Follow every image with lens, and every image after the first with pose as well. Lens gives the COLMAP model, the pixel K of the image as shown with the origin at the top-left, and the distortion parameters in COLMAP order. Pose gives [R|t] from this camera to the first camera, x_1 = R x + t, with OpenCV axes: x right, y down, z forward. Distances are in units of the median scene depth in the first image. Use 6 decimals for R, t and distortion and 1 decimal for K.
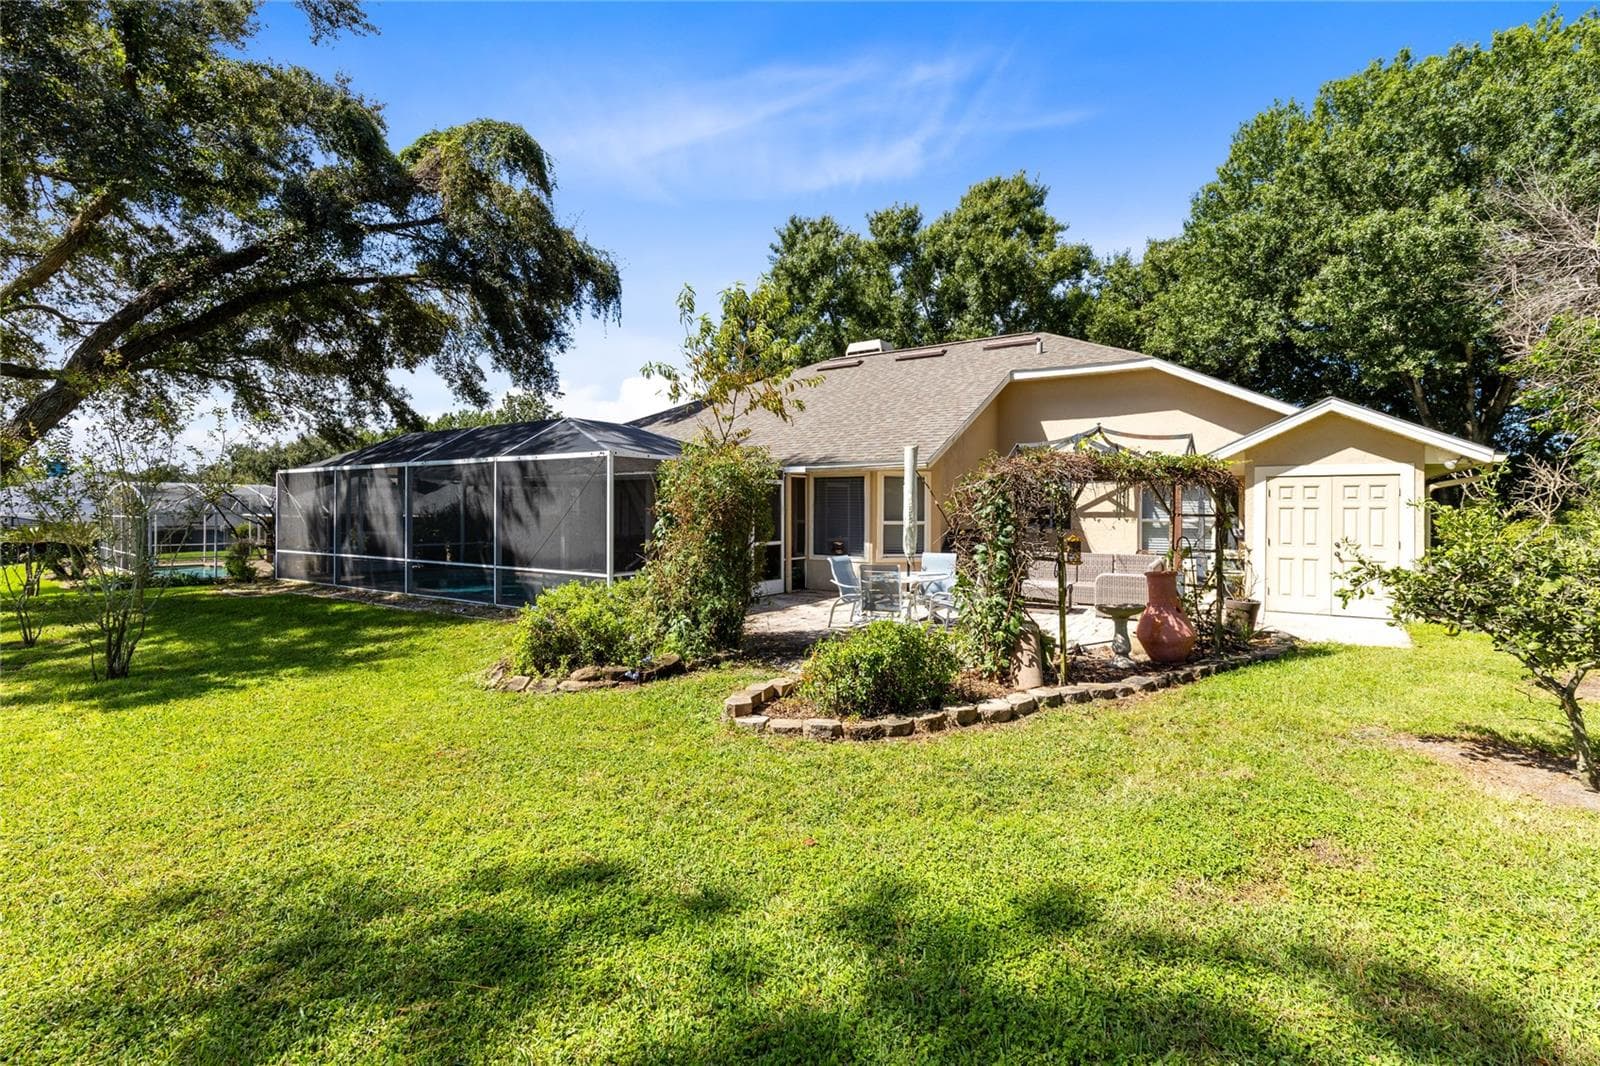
lens RADIAL K [[725.3, 0, 810.1], [0, 725.3, 515.5], [0, 0, 1]] dist [-0.000013, -0.000085]
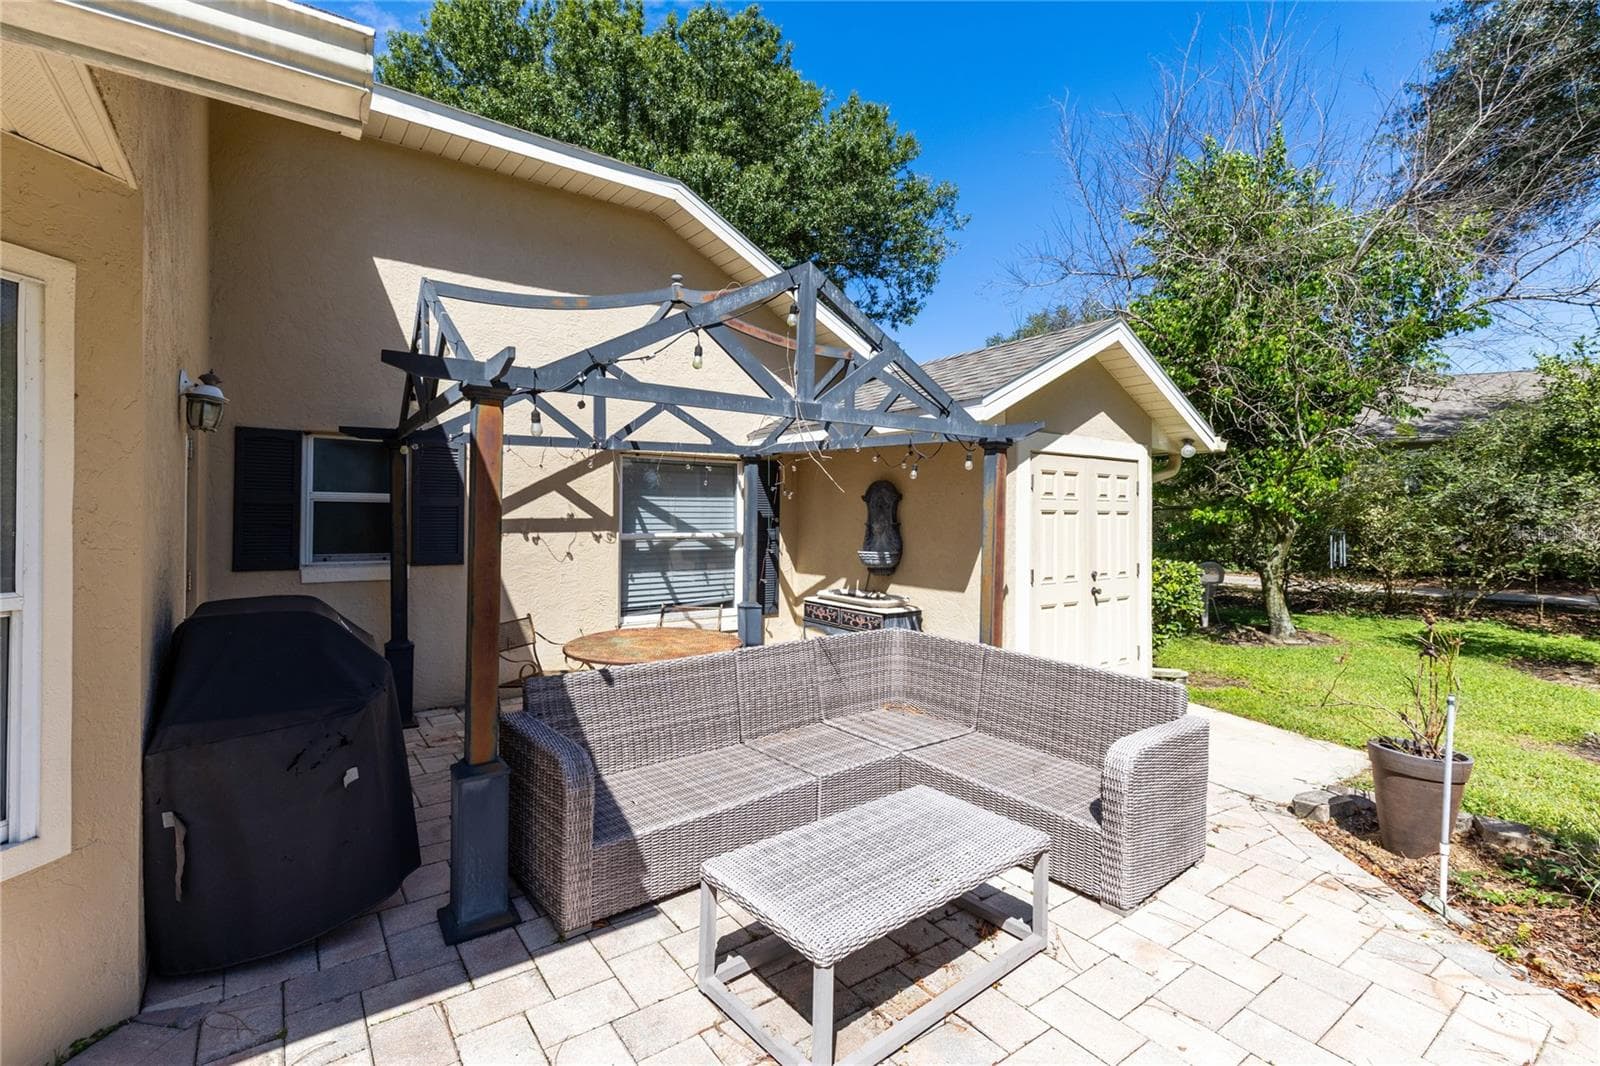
lens RADIAL K [[725.3, 0, 810.1], [0, 725.3, 515.5], [0, 0, 1]] dist [-0.000013, -0.000085]
pose [[0.344420, 0.002330, 0.938813, 0.069392], [0.002501, 0.999991, -0.003399, -0.004678], [-0.938812, 0.003518, 0.344411, 0.732904]]
